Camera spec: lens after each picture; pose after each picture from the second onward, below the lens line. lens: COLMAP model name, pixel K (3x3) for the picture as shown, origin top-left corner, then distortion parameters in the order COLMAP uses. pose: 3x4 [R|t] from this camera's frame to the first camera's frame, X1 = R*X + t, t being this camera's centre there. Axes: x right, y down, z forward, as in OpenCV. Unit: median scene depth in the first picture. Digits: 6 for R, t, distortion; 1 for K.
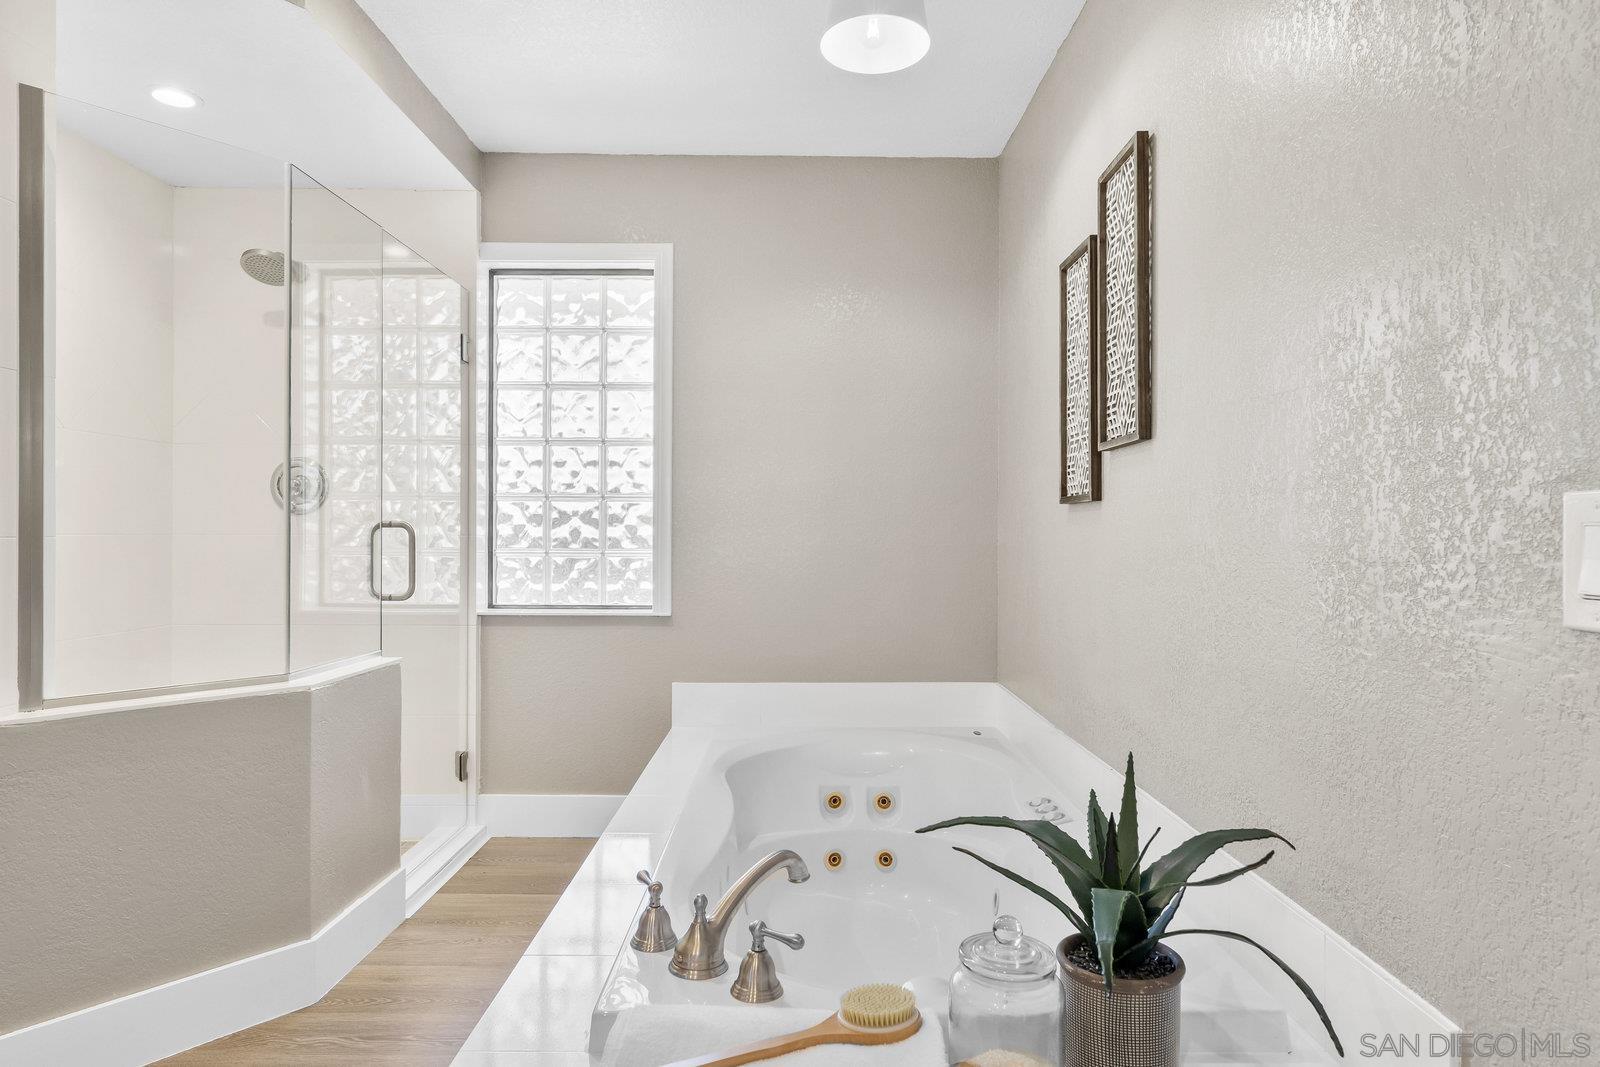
lens RADIAL K [[925.5, 0, 794.7], [0, 925.5, 534.3], [0, 0, 1]] dist [0.001353, -0.001090]
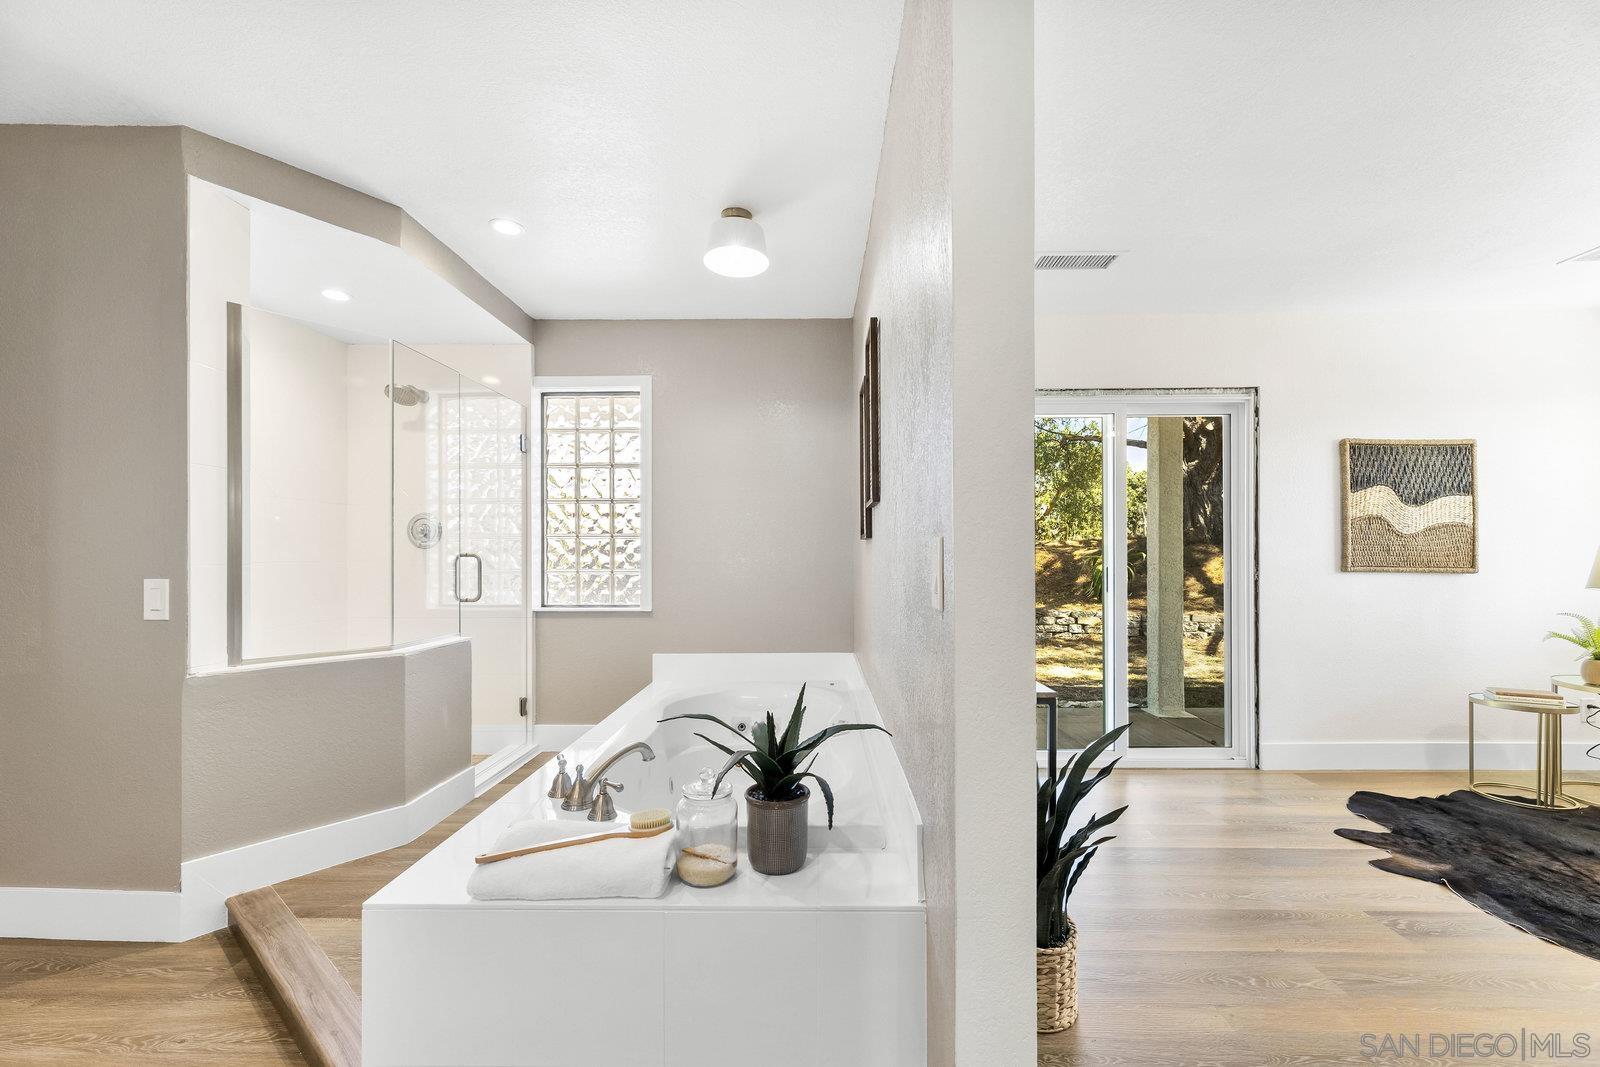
lens RADIAL K [[659.4, 0, 808.3], [0, 659.4, 553.7], [0, 0, 1]] dist [-0.000889, 0.000003]
pose [[0.999341, -0.007358, -0.035535, 0.169147], [0.007198, 0.999963, -0.004621, -0.002638], [0.035568, 0.004363, 0.999358, -0.110136]]
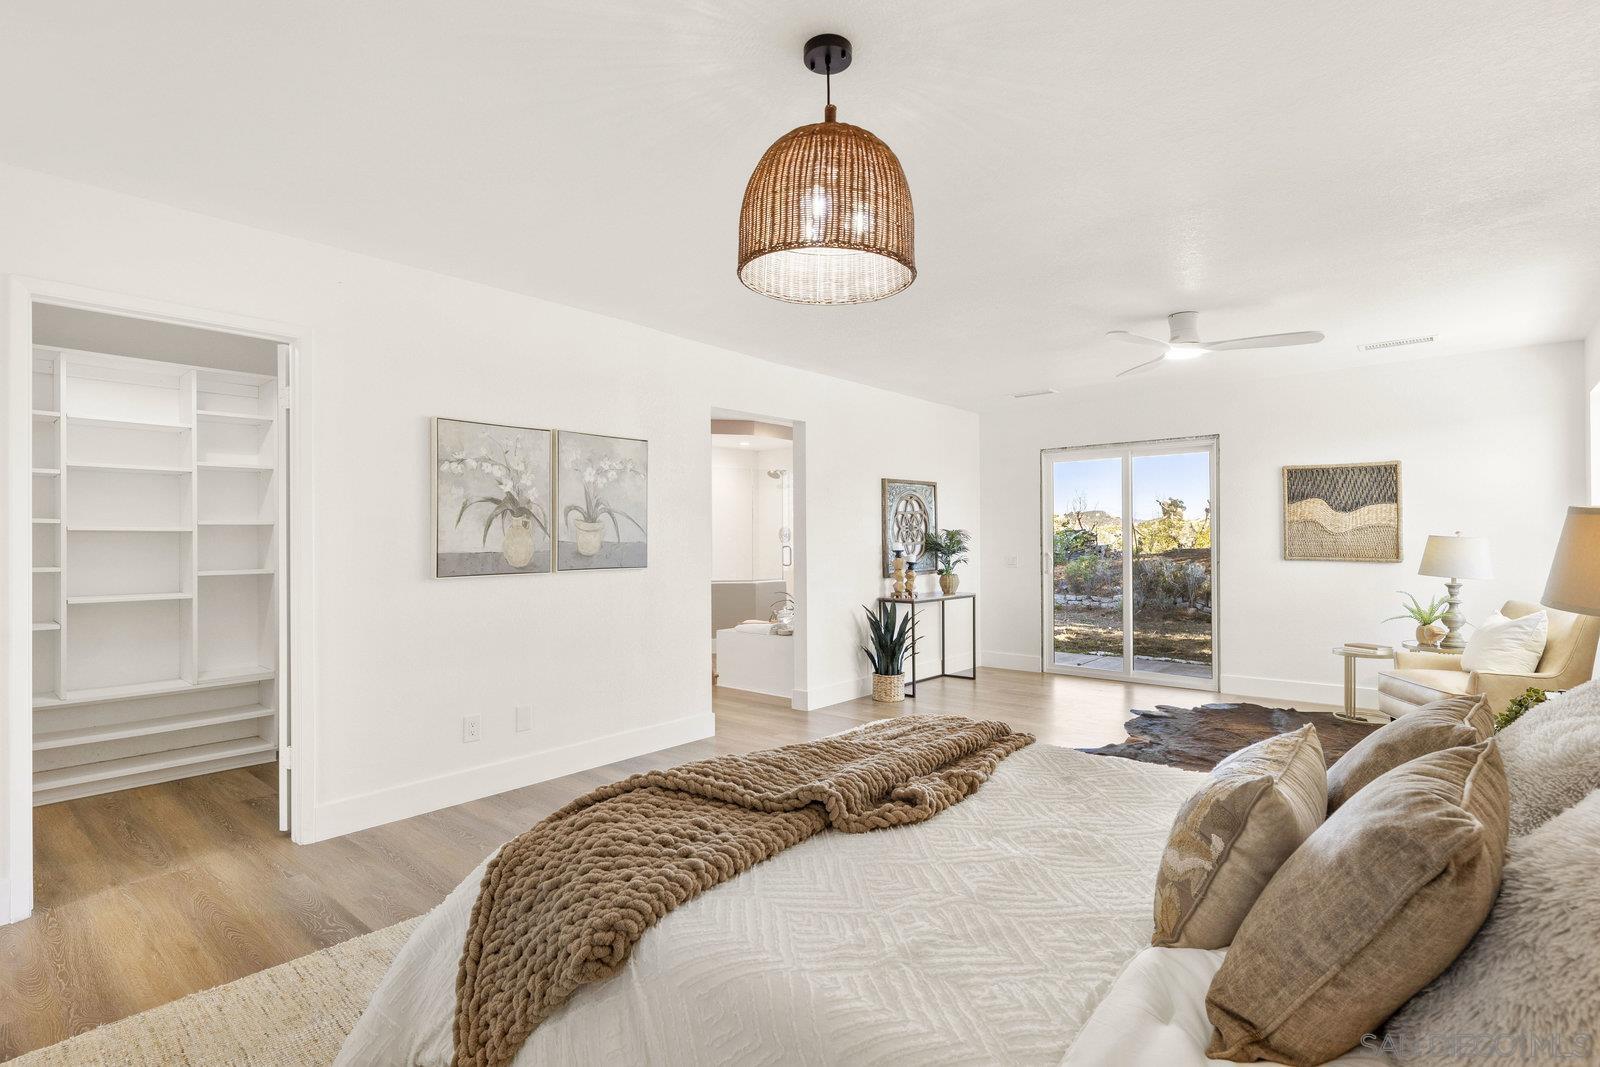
lens RADIAL K [[759.2, 0, 807.0], [0, 759.2, 539.4], [0, 0, 1]] dist [0.000933, -0.000294]
pose [[0.747250, -0.010461, -0.664461, 1.288068], [0.010355, 0.999938, -0.004096, -0.023043], [0.664462, -0.003820, 0.747312, -1.003245]]
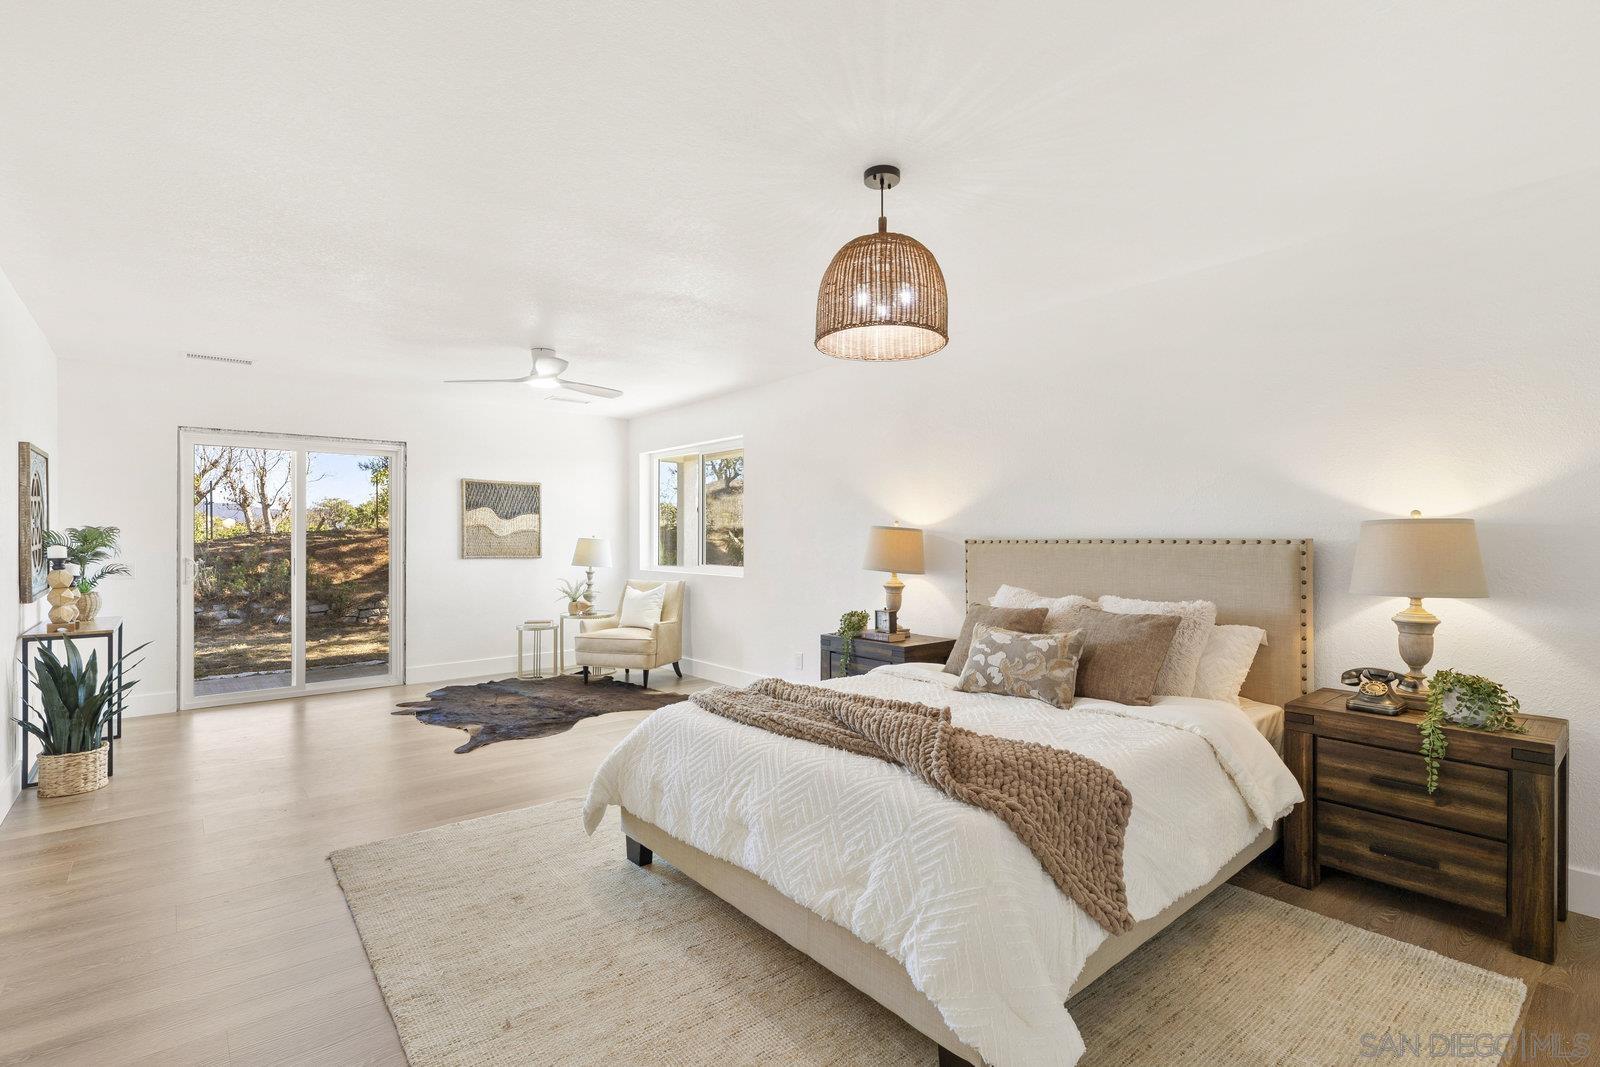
lens RADIAL K [[759.2, 0, 807.0], [0, 759.2, 539.4], [0, 0, 1]] dist [0.000933, -0.000294]
pose [[0.780223, -0.009515, 0.625429, 0.433592], [0.006524, 0.999954, 0.007075, -0.031122], [-0.625468, -0.001440, 0.780249, -1.131861]]
